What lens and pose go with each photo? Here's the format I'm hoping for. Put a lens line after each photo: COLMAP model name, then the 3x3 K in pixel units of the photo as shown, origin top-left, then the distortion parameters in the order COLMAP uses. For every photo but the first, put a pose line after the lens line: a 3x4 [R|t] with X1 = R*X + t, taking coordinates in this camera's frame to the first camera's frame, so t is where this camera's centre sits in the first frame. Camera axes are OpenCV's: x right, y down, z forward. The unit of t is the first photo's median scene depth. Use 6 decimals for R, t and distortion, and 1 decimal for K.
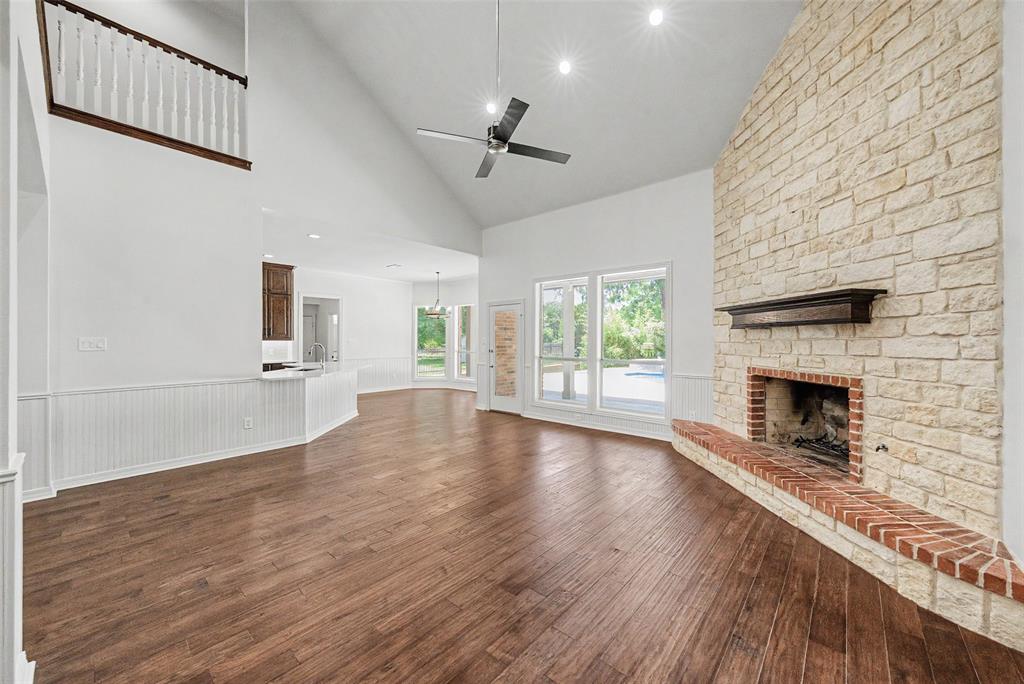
lens RADIAL K [[382.6, 0, 520.8], [0, 382.6, 339.0], [0, 0, 1]] dist [-0.000345, 0.000030]
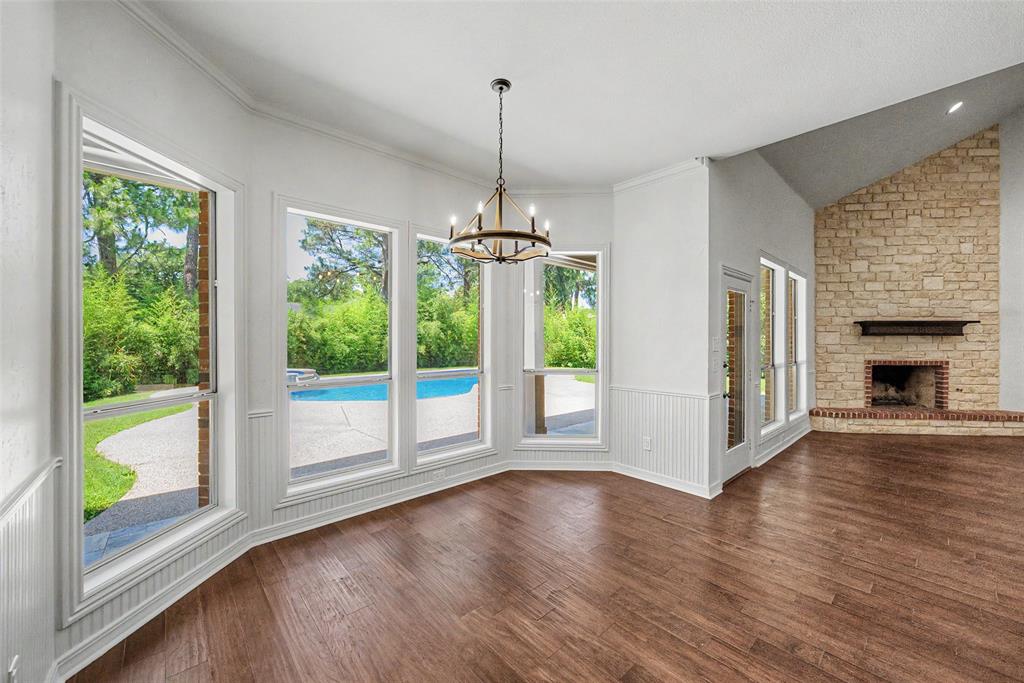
lens RADIAL K [[370.1, 0, 507.8], [0, 370.1, 342.3], [0, 0, 1]] dist [0.000080, 0.000115]
pose [[0.117415, -0.000451, 0.993083, -1.752572], [-0.006813, 0.999976, 0.001260, 0.012999], [-0.993060, -0.006914, 0.117409, 3.755231]]
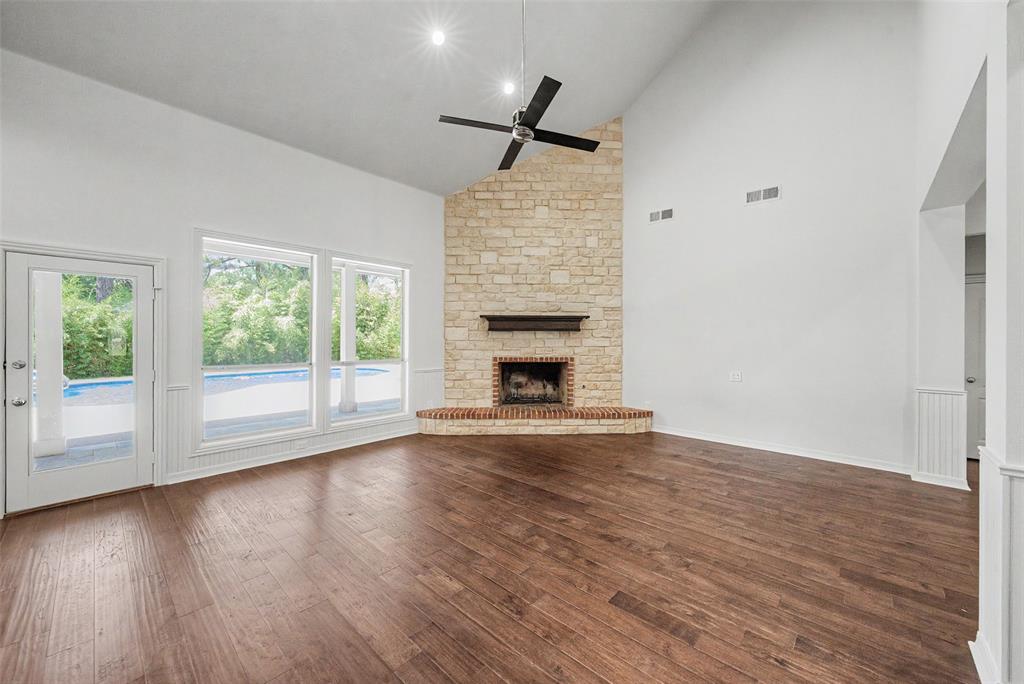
lens RADIAL K [[382.6, 0, 520.8], [0, 382.6, 339.0], [0, 0, 1]] dist [-0.000345, 0.000030]
pose [[0.005491, 0.000126, 0.999985, -1.438543], [-0.006645, 0.999978, -0.000090, 0.005087], [-0.999963, -0.006644, 0.005492, 1.476109]]
